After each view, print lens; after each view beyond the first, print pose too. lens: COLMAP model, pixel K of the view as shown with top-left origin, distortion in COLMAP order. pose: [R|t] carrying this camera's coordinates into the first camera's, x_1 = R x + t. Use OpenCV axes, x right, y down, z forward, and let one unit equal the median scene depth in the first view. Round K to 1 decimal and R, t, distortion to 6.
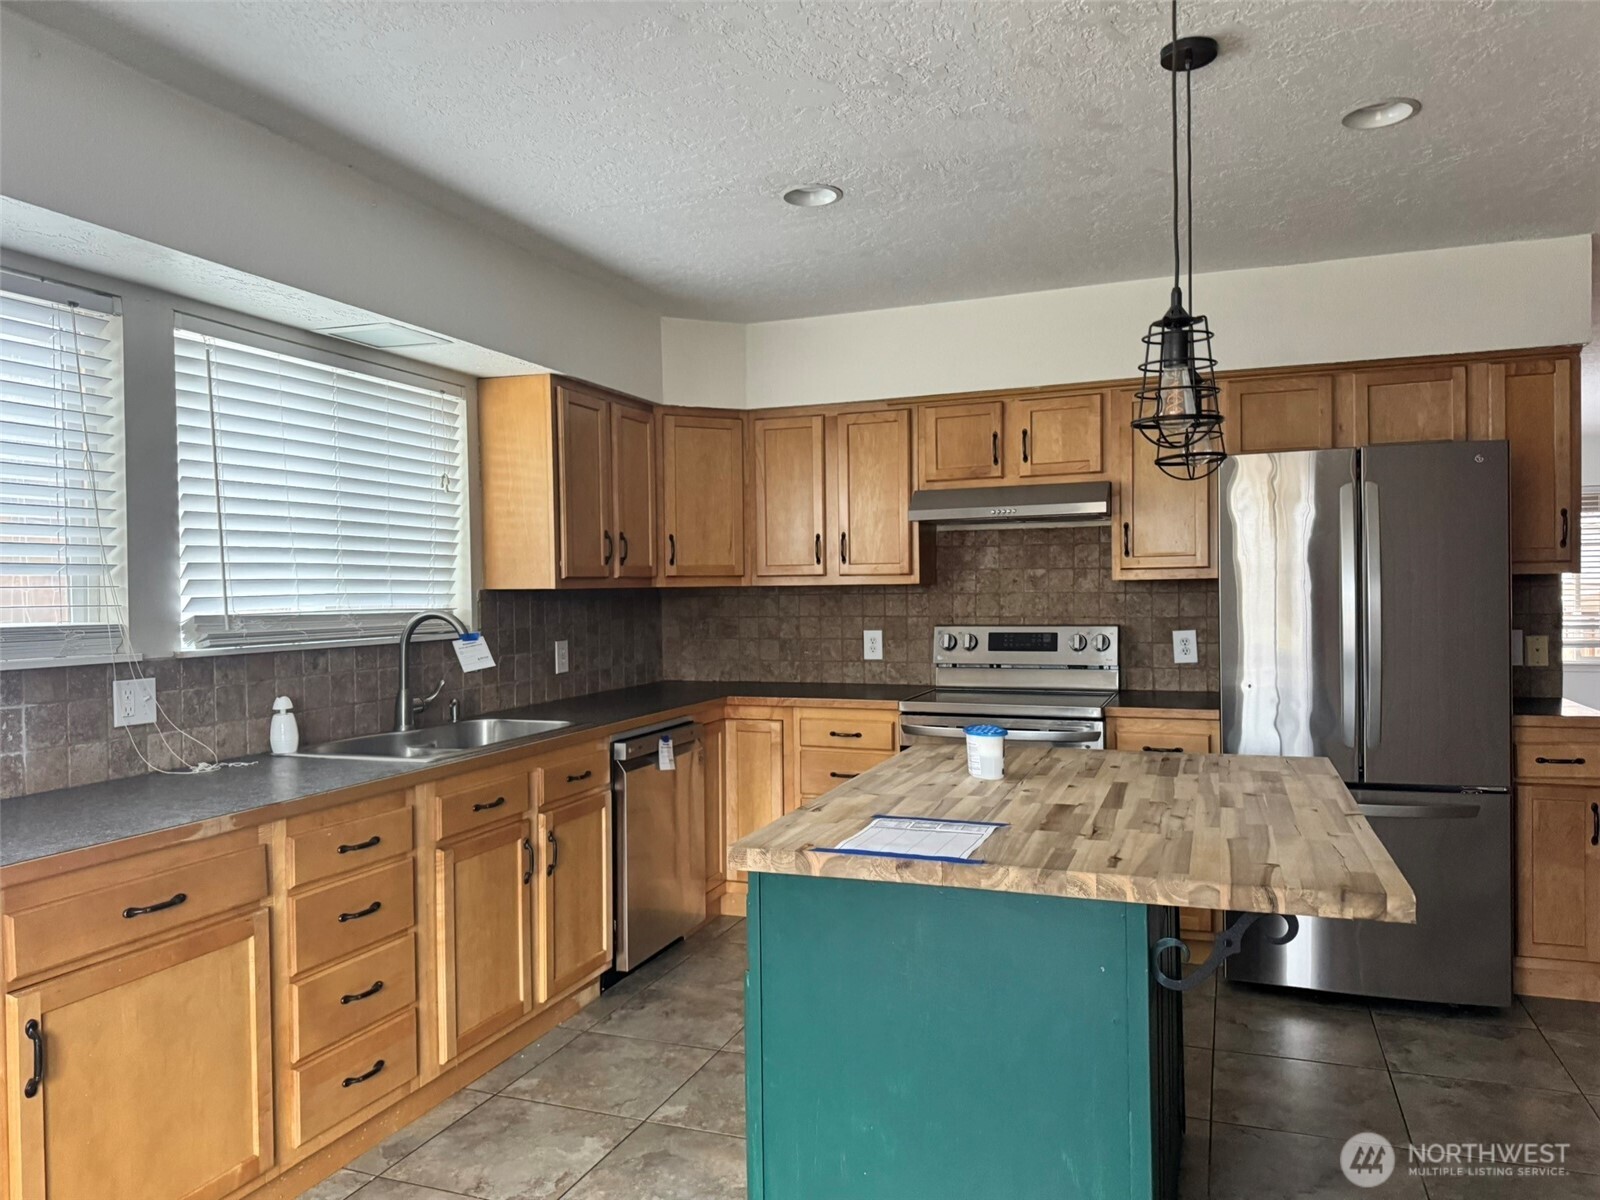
lens RADIAL K [[1120.4, 0, 813.2], [0, 1120.4, 591.8], [0, 0, 1]] dist [0.029260, -0.042411]
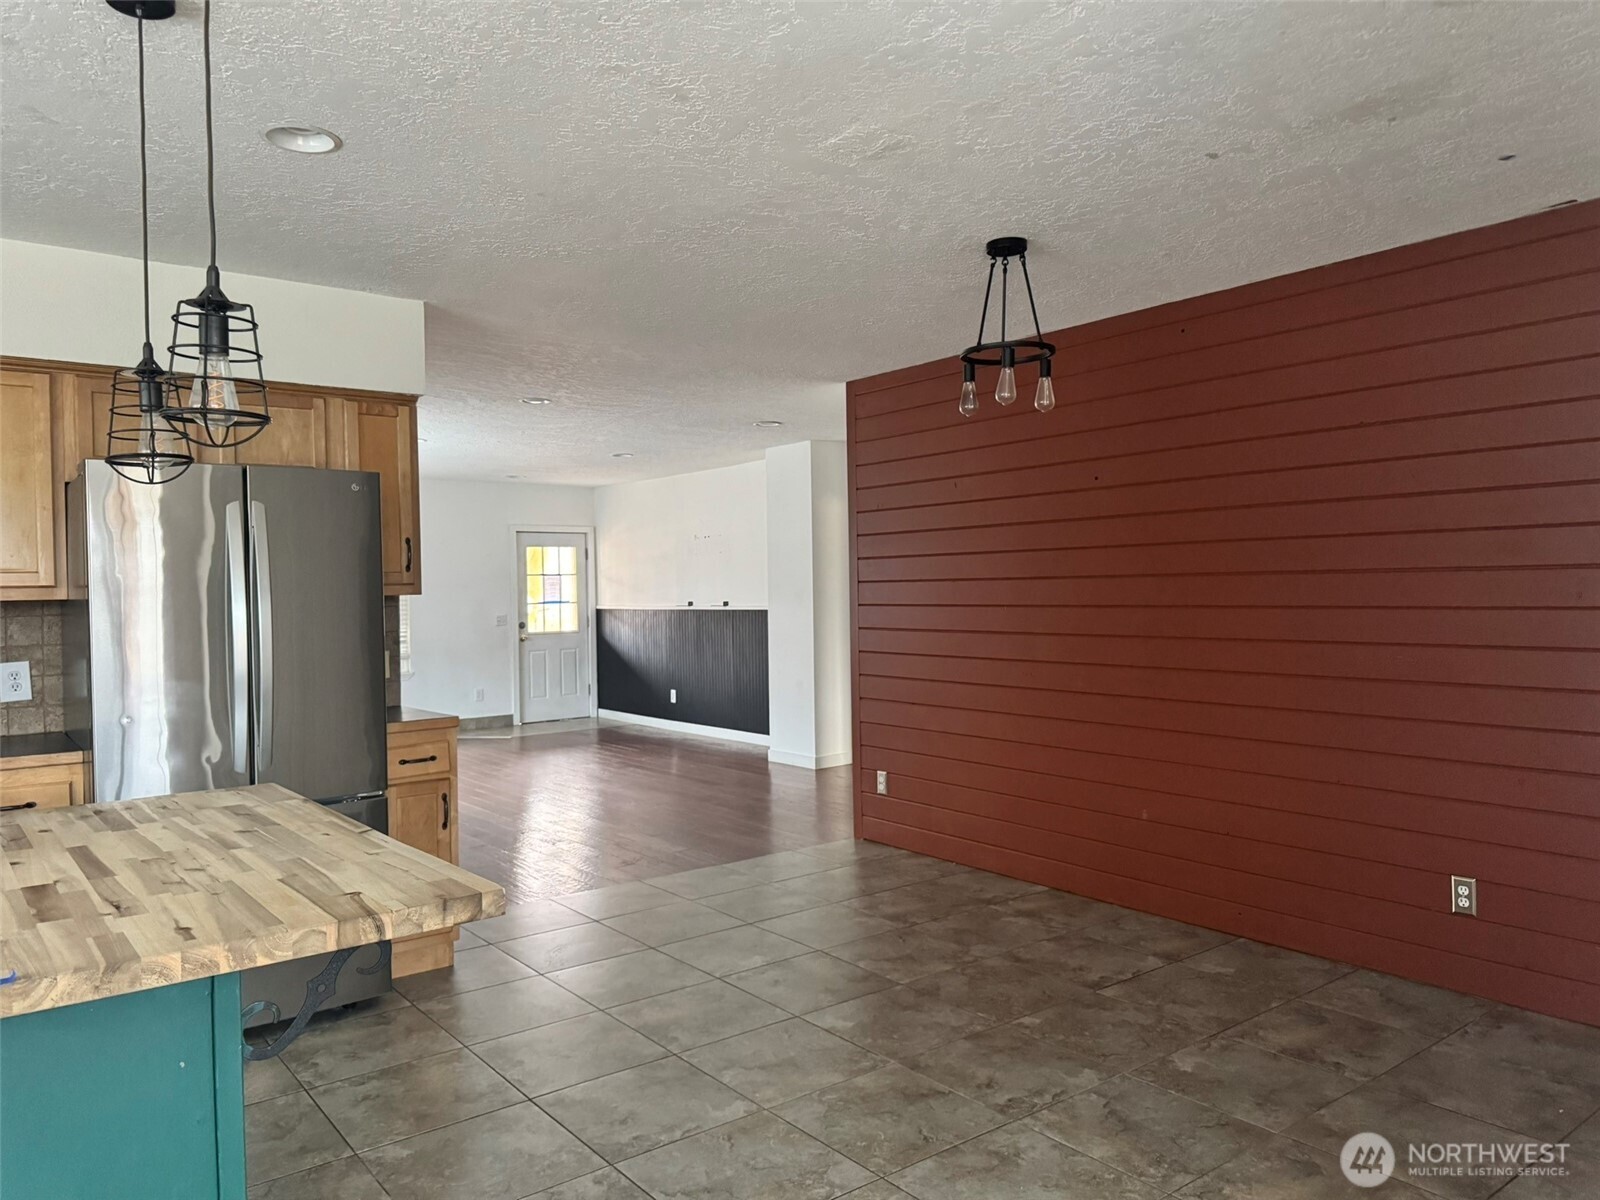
lens RADIAL K [[1120.4, 0, 800.4], [0, 1120.4, 590.3], [0, 0, 1]] dist [0.029260, -0.042411]
pose [[0.520660, 0.006159, 0.853742, -0.146136], [0.013389, 0.999792, -0.015379, 0.002924], [-0.853659, 0.019438, 0.520469, 0.116963]]
